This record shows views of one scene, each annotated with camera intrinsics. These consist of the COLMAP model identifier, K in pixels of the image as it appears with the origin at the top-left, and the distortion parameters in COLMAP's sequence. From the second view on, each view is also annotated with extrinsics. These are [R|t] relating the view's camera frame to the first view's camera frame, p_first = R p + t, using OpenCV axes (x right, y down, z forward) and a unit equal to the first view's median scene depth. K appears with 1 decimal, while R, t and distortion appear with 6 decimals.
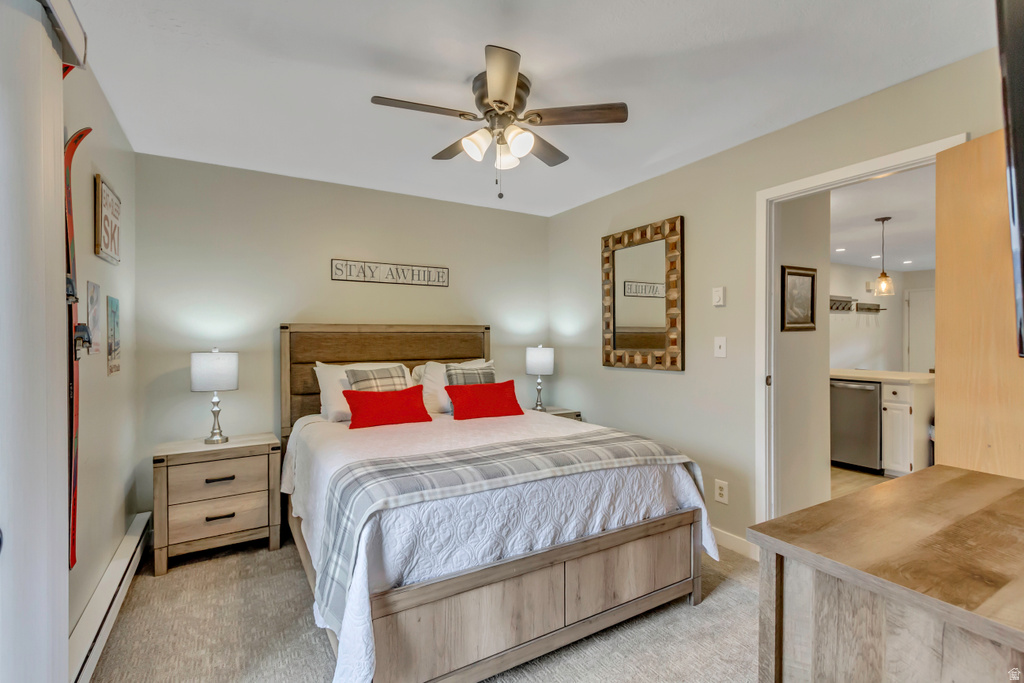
lens RADIAL K [[468.5, 0, 509.0], [0, 468.5, 344.4], [0, 0, 1]] dist [0.002666, 0.000008]
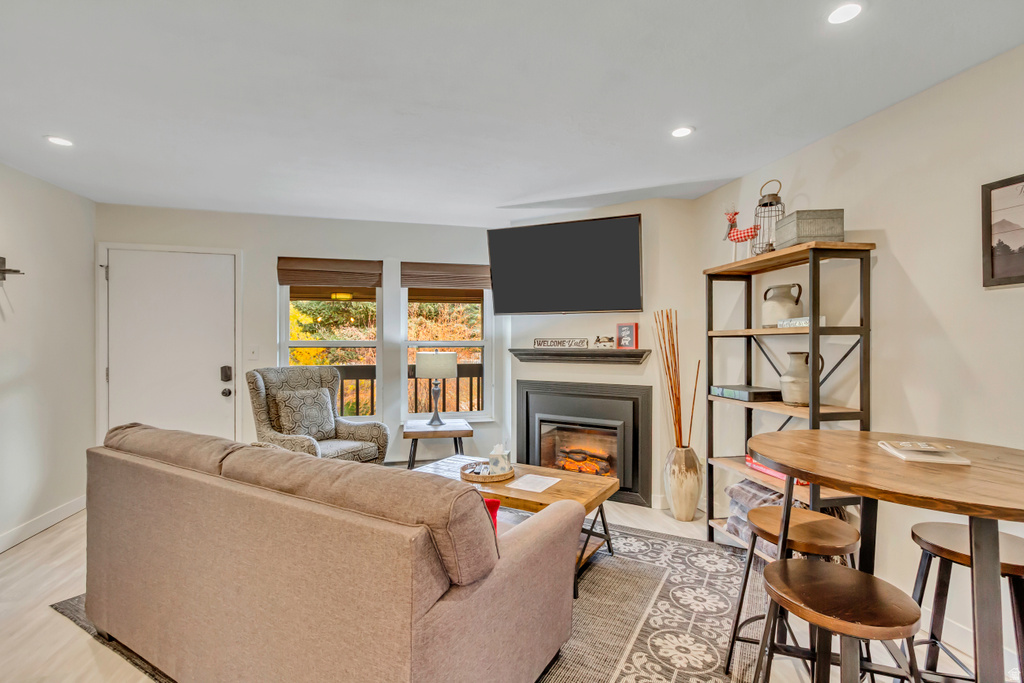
lens RADIAL K [[468.5, 0, 509.0], [0, 468.5, 344.4], [0, 0, 1]] dist [0.002666, 0.000008]
pose [[0.288160, 0.005202, 0.957568, 0.596829], [0.007501, 0.999942, -0.007689, -0.013333], [-0.957553, 0.009399, 0.288105, 0.563898]]
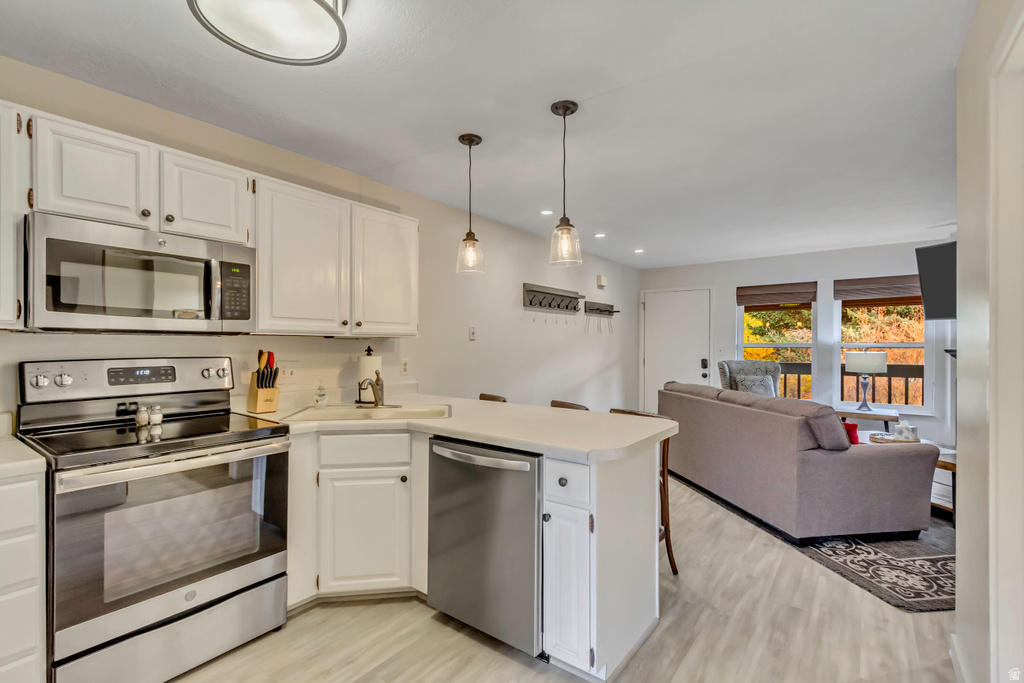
lens RADIAL K [[470.1, 0, 507.5], [0, 470.1, 346.4], [0, 0, 1]] dist [0.002128, -0.000162]
pose [[0.927145, 0.007102, 0.374635, 0.352738], [-0.003767, 0.999947, -0.009631, -0.008438], [-0.374684, 0.007518, 0.927122, 0.357559]]
